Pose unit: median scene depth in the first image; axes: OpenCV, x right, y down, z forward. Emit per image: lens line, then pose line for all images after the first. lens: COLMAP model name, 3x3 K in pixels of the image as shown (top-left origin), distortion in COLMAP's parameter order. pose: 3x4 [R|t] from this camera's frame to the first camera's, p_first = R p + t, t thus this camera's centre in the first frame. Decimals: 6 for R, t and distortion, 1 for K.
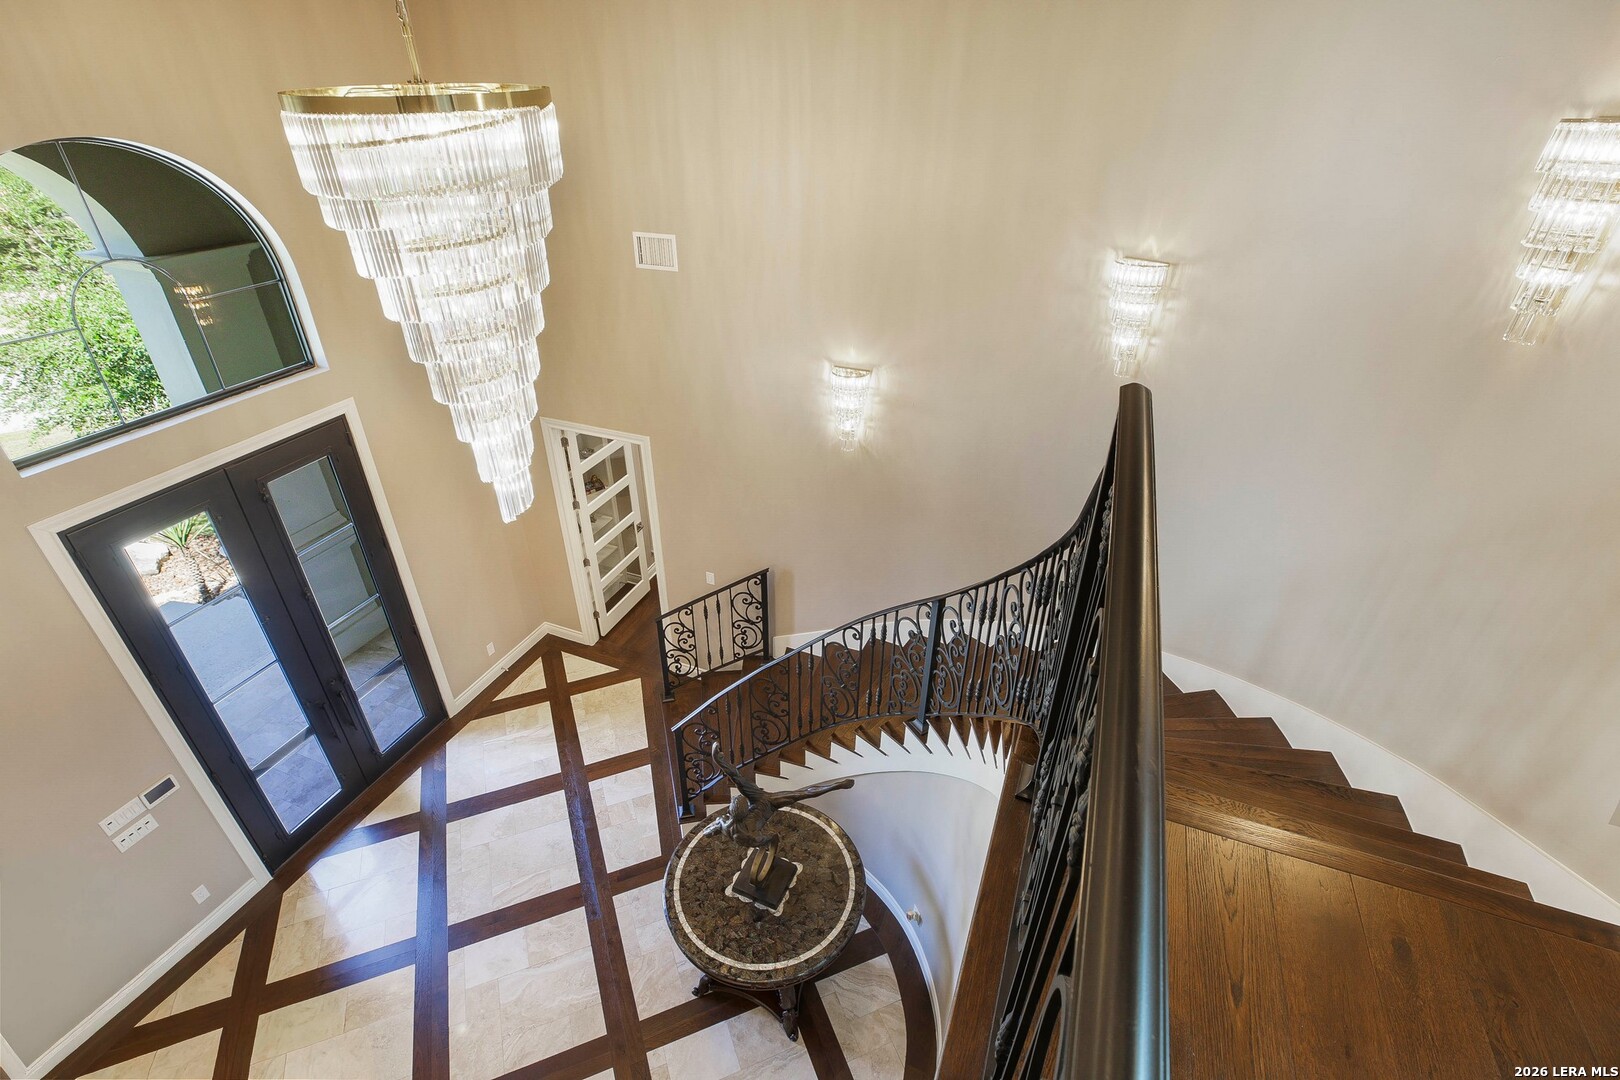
lens RADIAL K [[745.8, 0, 820.0], [0, 745.8, 537.9], [0, 0, 1]] dist [-0.028884, 0.000374]
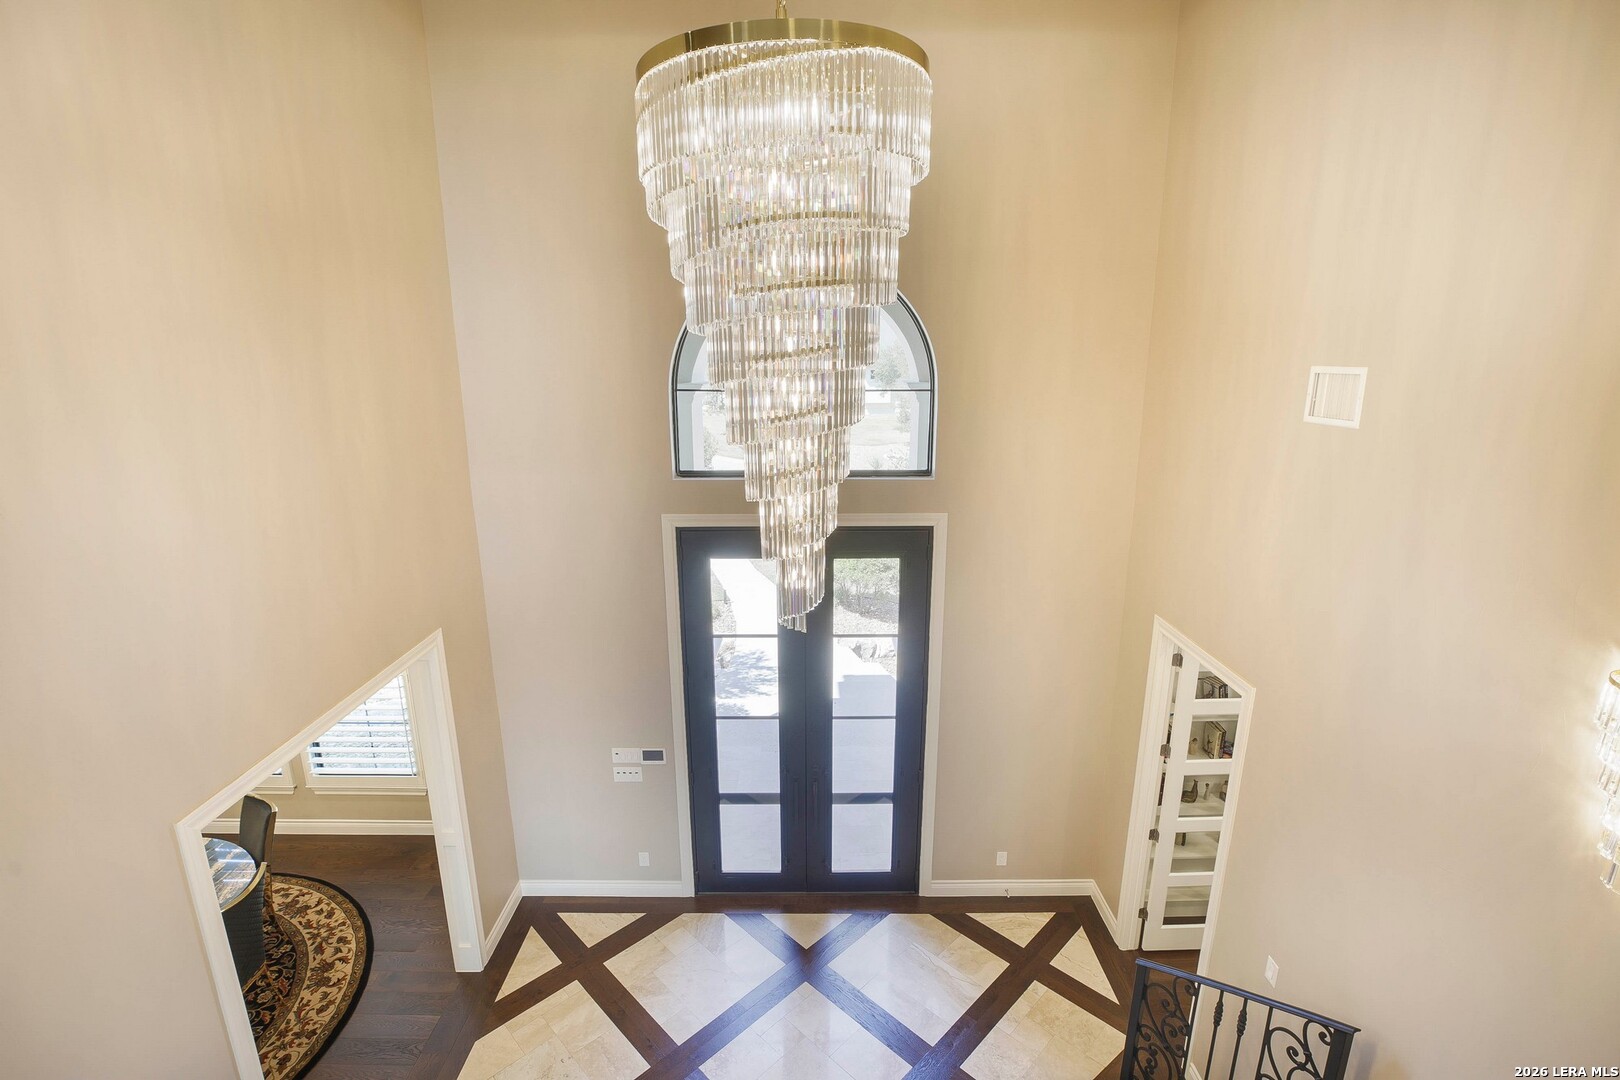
lens RADIAL K [[743.1, 0, 810.0], [0, 743.1, 540.0], [0, 0, 1]] dist [-0.028470, 0.000282]
pose [[0.370917, 0.210127, -0.904581, 0.155638], [-0.482157, 0.876065, 0.005798, -0.068277], [0.793691, 0.434000, 0.426261, 0.386521]]
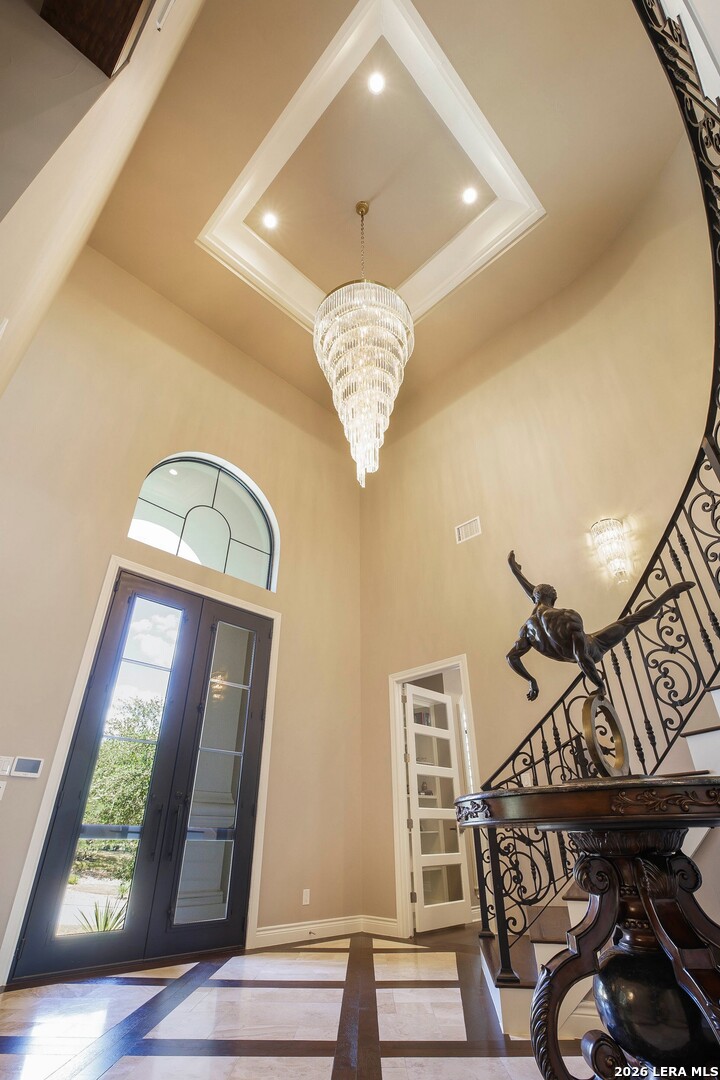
lens RADIAL K [[497.2, 0, 360.0], [0, 497.2, 540.0], [0, 0, 1]] dist [-0.028884, 0.000374]
pose [[0.906146, -0.231342, -0.354091, -0.042500], [-0.213965, 0.471428, -0.855555, 0.539230], [0.364855, 0.851021, 0.377684, 0.428279]]
